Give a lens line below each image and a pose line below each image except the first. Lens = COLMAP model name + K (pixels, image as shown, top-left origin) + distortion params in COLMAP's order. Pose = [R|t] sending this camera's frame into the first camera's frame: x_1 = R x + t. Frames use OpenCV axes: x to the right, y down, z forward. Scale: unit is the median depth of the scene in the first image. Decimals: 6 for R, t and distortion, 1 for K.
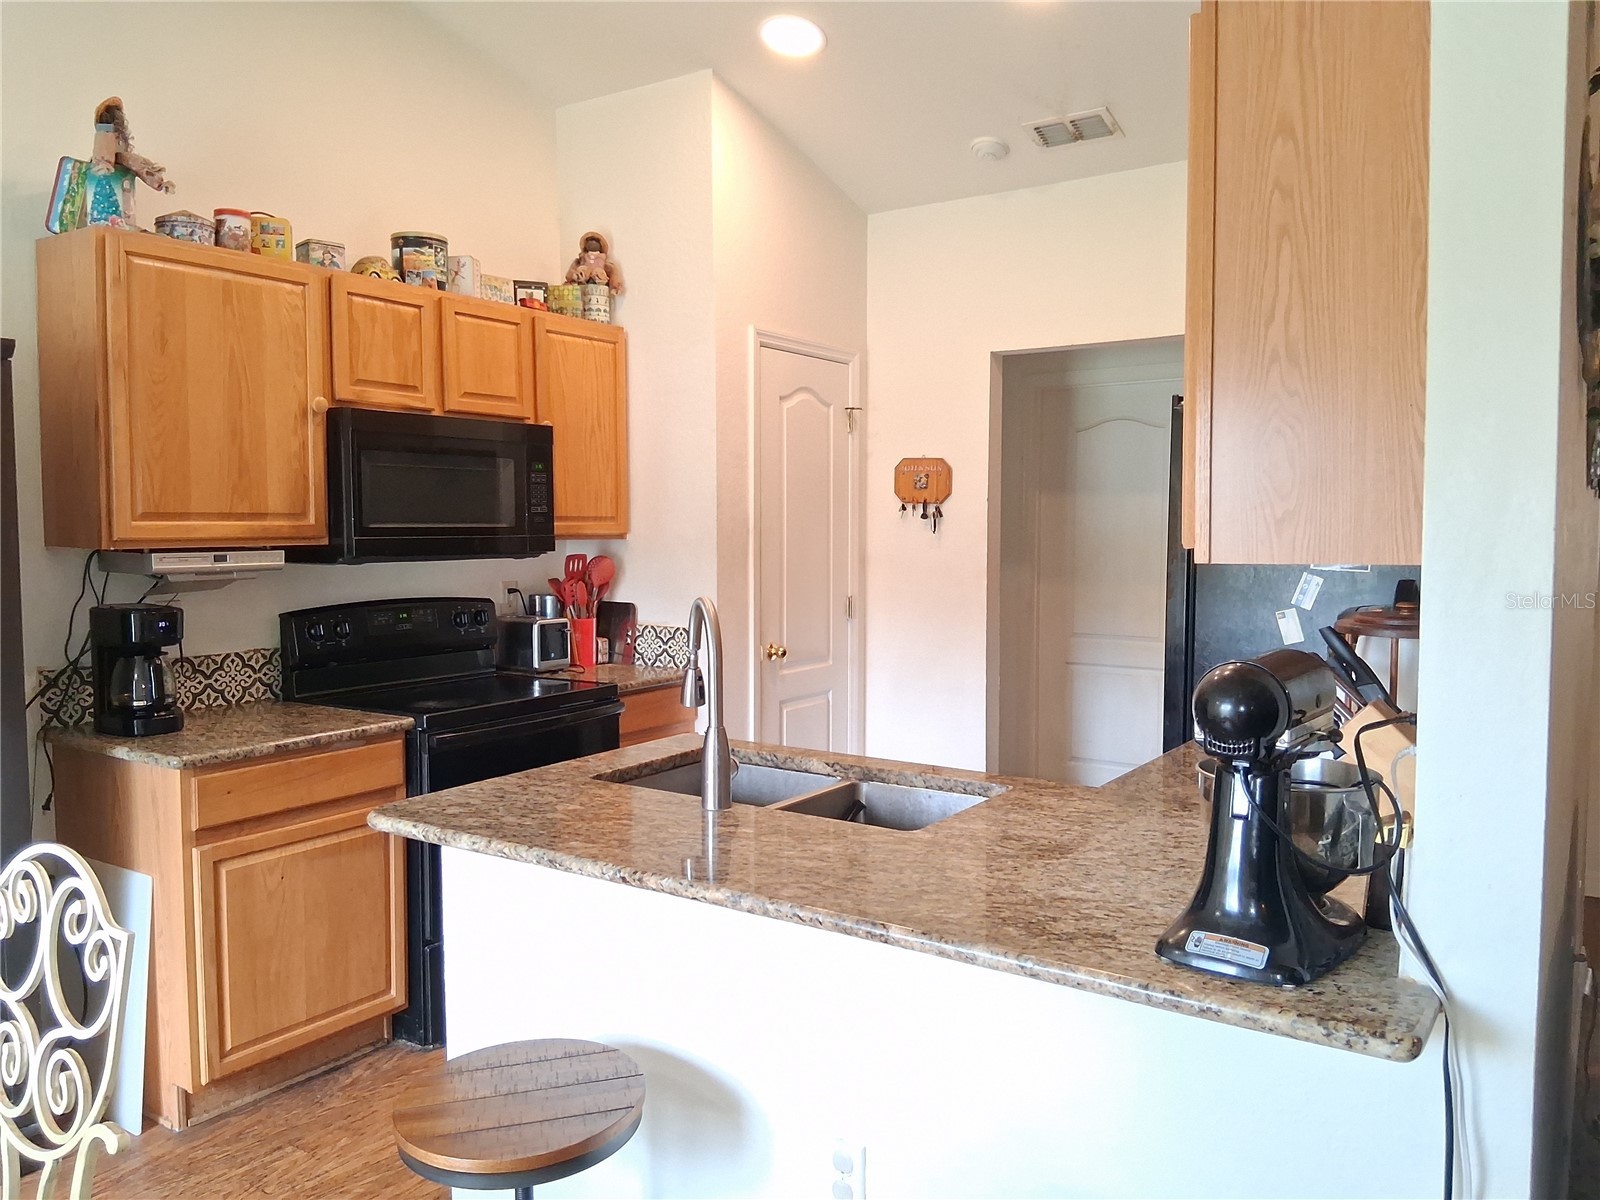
lens RADIAL K [[1199.8, 0, 800.0], [0, 1199.8, 600.0], [0, 0, 1]] dist [0.120574, -0.214995]
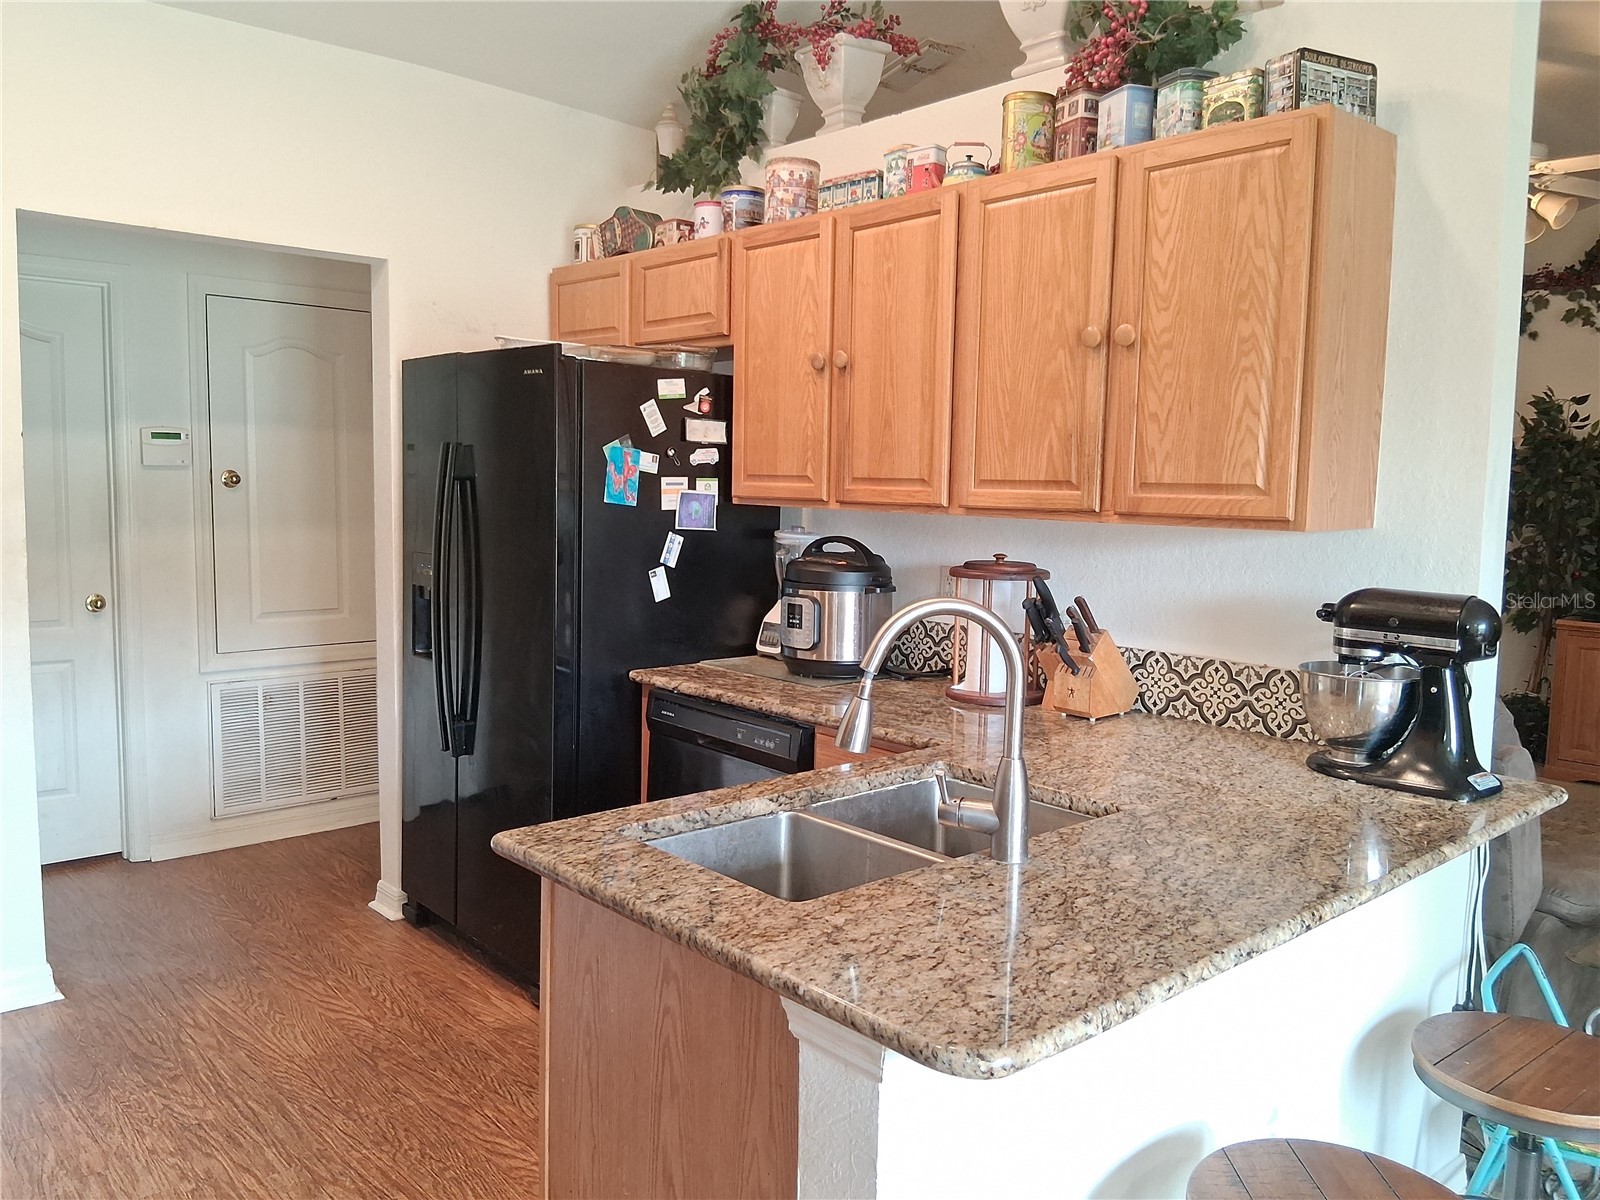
lens RADIAL K [[1199.8, 0, 800.0], [0, 1199.8, 600.0], [0, 0, 1]] dist [0.120574, -0.214995]
pose [[0.240296, -0.090291, 0.966491, -0.555302], [0.039793, 0.995744, 0.083130, -0.044546], [-0.969884, 0.018484, 0.242866, 0.606764]]
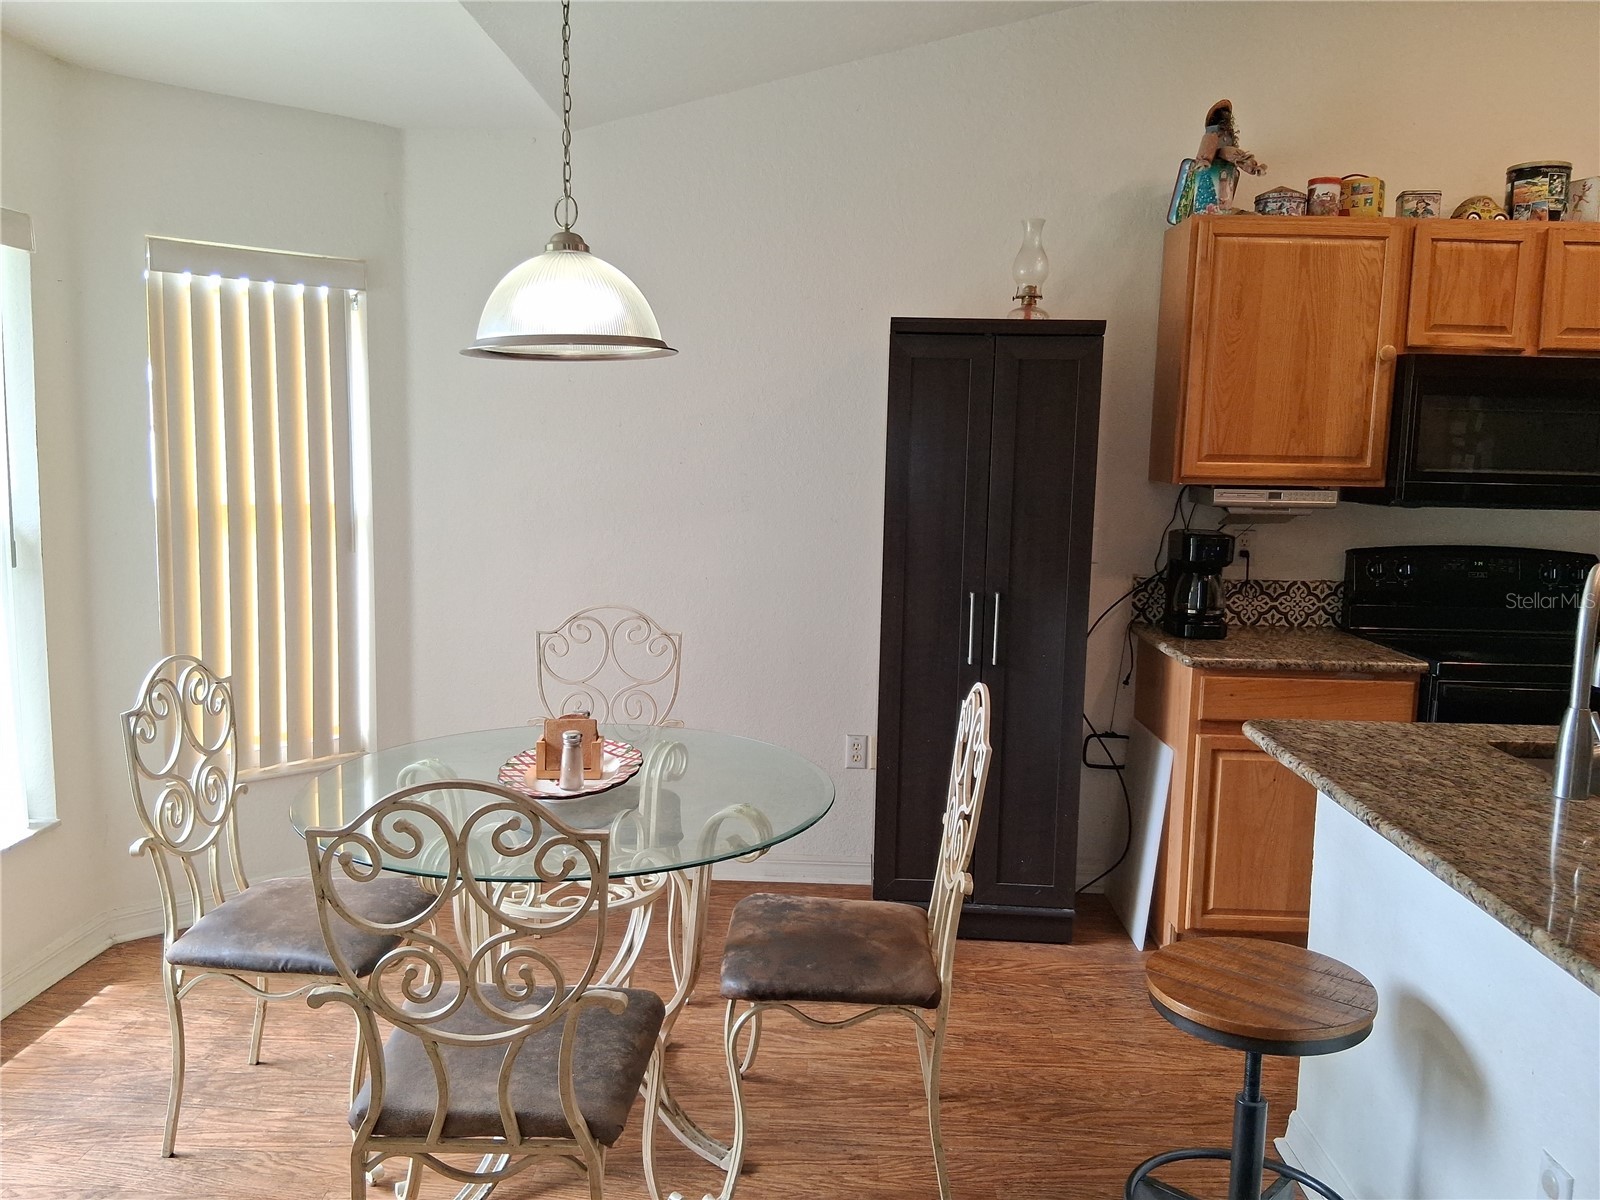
lens RADIAL K [[1198.5, 0, 800.0], [0, 1198.5, 600.0], [0, 0, 1]] dist [0.070332, -0.121123]
pose [[0.534991, 0.119618, -0.836347, 0.233608], [-0.076052, 0.992726, 0.093335, -0.008489], [0.841428, 0.013672, 0.540196, 0.018721]]
